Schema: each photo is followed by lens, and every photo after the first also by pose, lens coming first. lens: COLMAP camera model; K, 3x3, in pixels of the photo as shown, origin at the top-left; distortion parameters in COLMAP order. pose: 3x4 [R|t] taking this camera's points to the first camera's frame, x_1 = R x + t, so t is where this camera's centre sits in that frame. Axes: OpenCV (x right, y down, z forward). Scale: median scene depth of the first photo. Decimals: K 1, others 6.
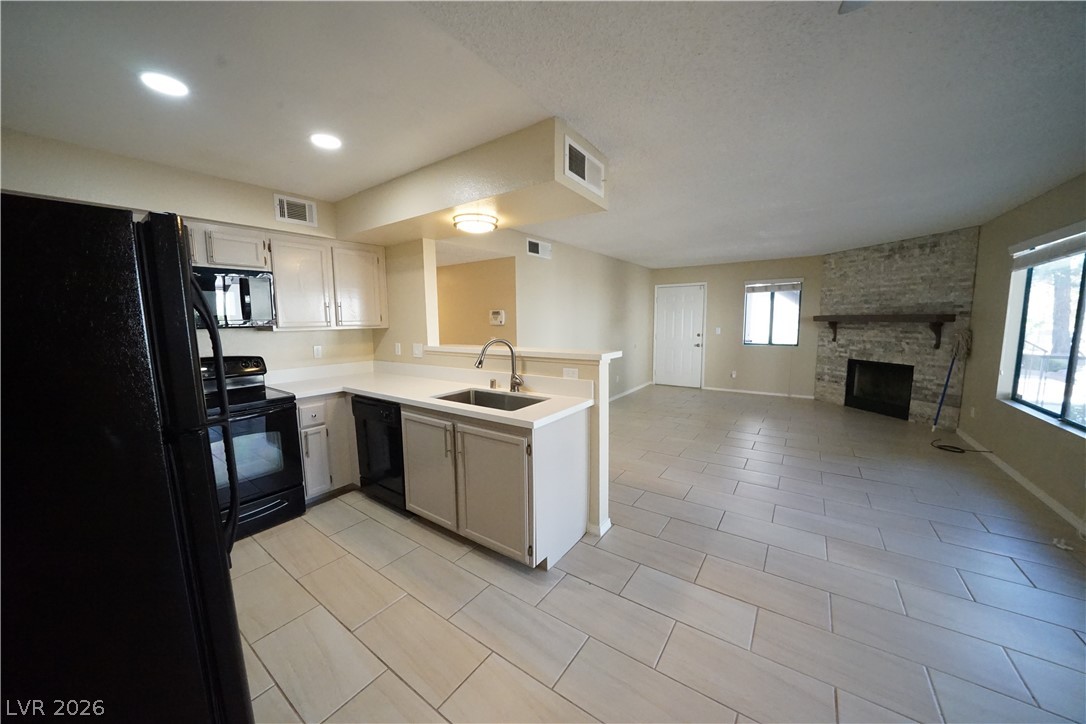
lens RADIAL K [[370.9, 0, 551.7], [0, 370.9, 358.2], [0, 0, 1]] dist [-0.014661, 0.000013]
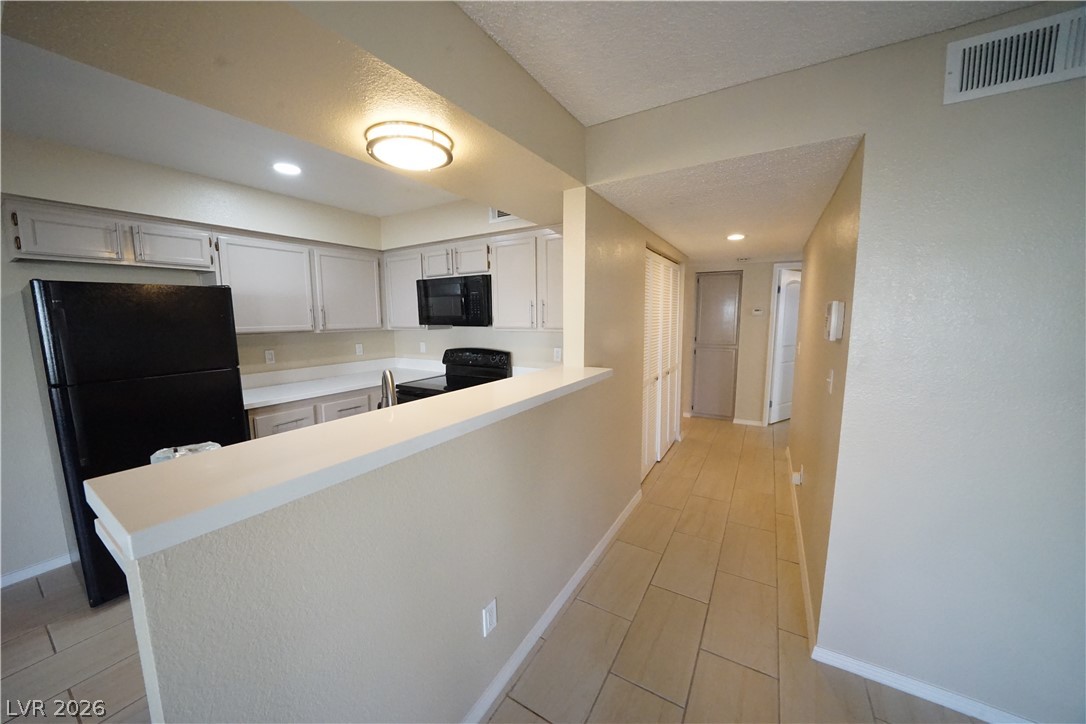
lens RADIAL K [[371.5, 0, 544.6], [0, 371.5, 359.7], [0, 0, 1]] dist [-0.014672, 0.000158]
pose [[0.069697, 0.131376, -0.988880, 0.180334], [-0.101229, 0.987105, 0.124005, -0.074961], [0.992419, 0.091460, 0.082097, 0.581964]]
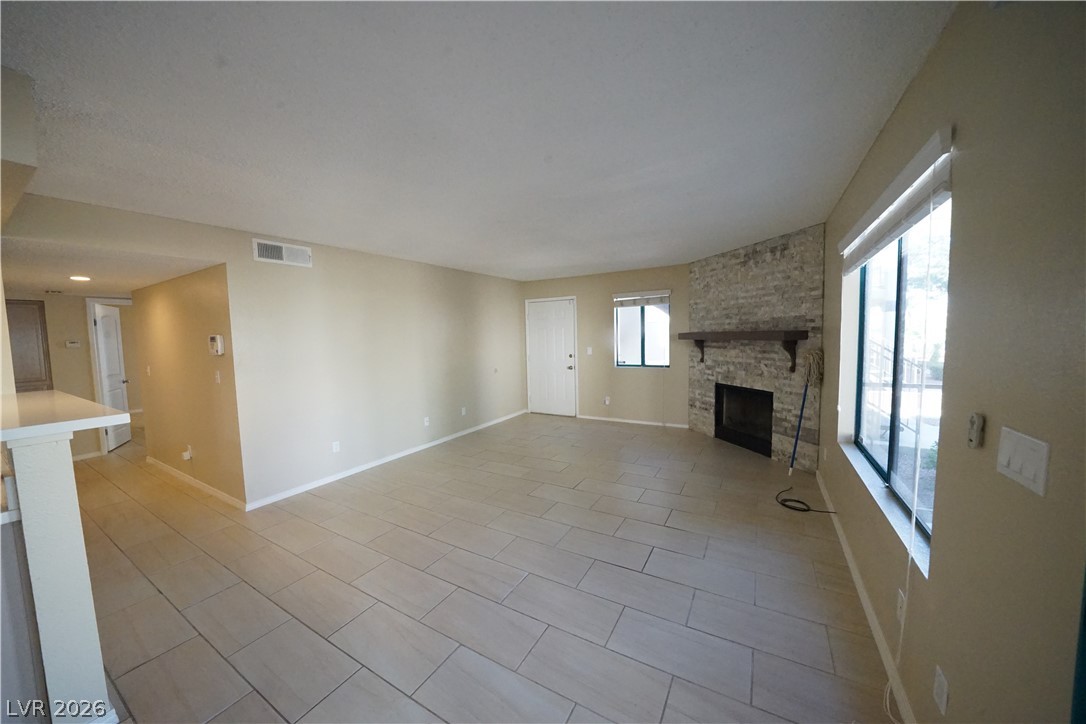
lens RADIAL K [[371.5, 0, 544.6], [0, 371.5, 359.7], [0, 0, 1]] dist [-0.014672, 0.000158]
pose [[0.996757, -0.020585, 0.077795, 0.385788], [0.023581, 0.999007, -0.037799, -0.032063], [-0.076940, 0.039511, 0.996253, 0.188176]]
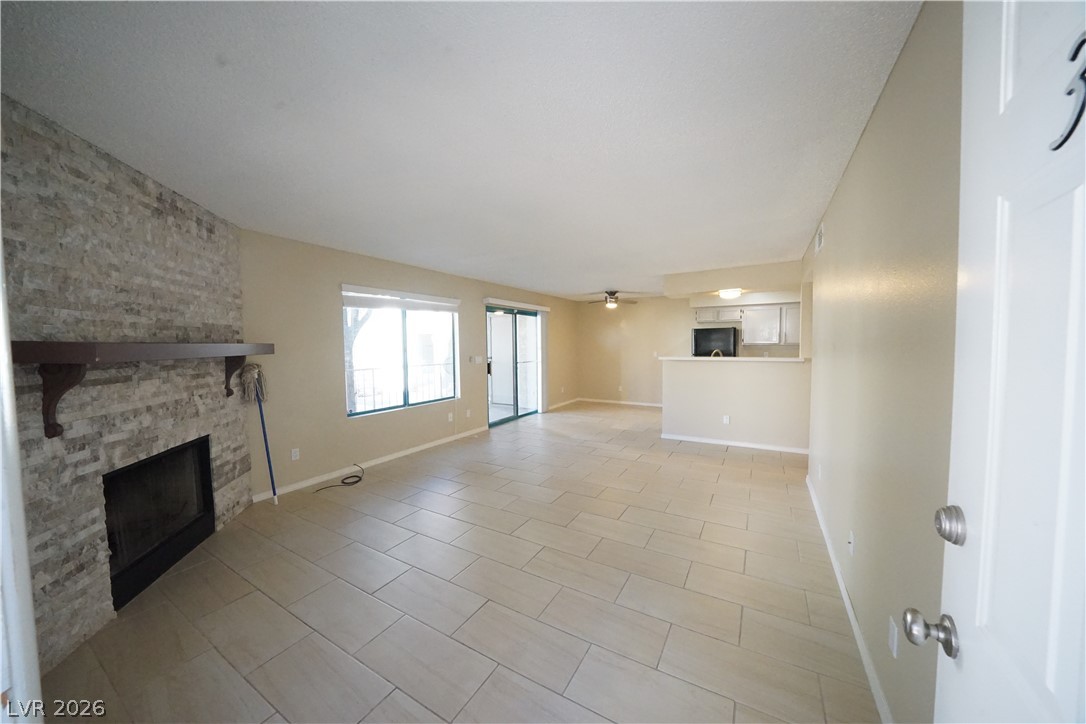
lens RADIAL K [[371.5, 0, 544.6], [0, 371.5, 359.7], [0, 0, 1]] dist [-0.014672, 0.000158]
pose [[-0.996844, 0.024713, -0.075437, 0.488327], [0.013181, 0.988644, 0.149701, -0.160602], [0.078280, 0.148234, -0.985849, 1.492993]]
